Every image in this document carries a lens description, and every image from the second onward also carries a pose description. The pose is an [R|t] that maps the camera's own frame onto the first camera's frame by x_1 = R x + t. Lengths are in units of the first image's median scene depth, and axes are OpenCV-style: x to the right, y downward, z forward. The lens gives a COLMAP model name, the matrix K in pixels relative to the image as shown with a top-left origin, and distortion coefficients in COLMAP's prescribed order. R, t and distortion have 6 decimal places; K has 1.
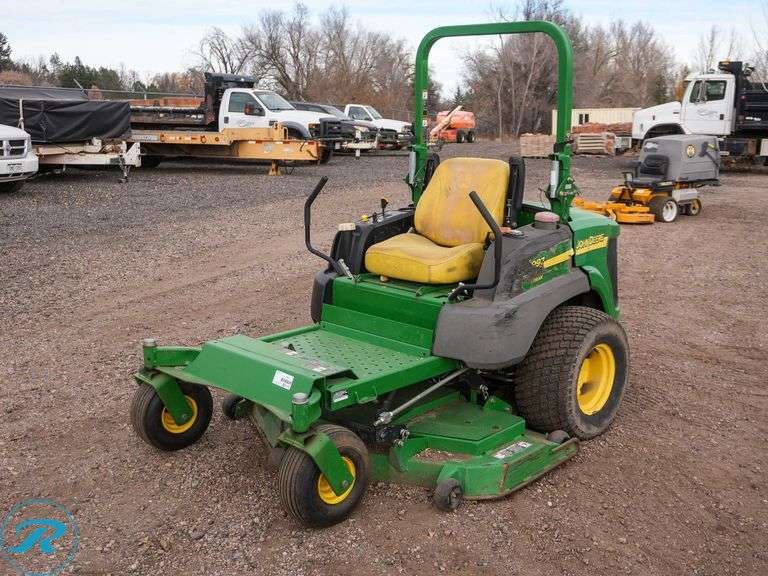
lens RADIAL K [[820.3, 0, 384.0], [0, 820.3, 288.0], [0, 0, 1]] dist [0.006568, 0.000221]
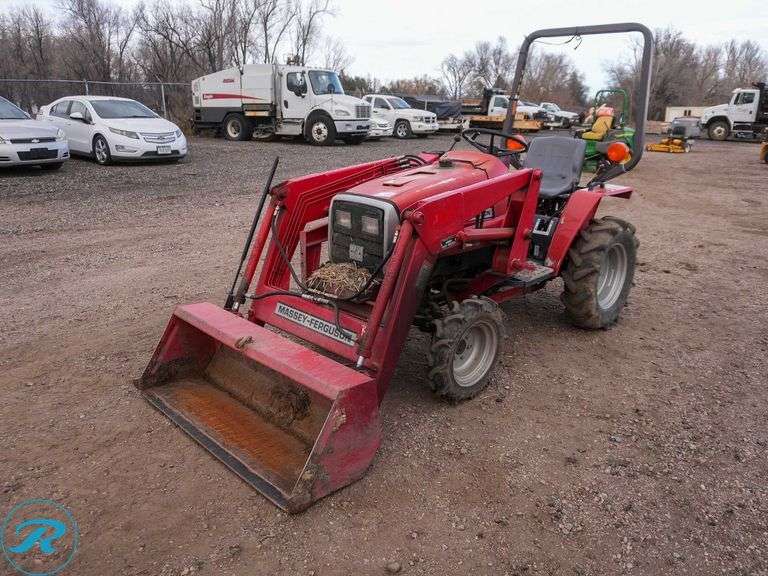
lens RADIAL K [[576.7, 0, 384.0], [0, 576.7, 288.0], [0, 0, 1]] dist [-0.041432, 0.014541]
pose [[0.967324, 0.078726, -0.241013, -0.065771], [-0.055466, 0.993255, 0.101825, 0.110531], [0.247404, -0.085130, 0.965165, -0.517360]]
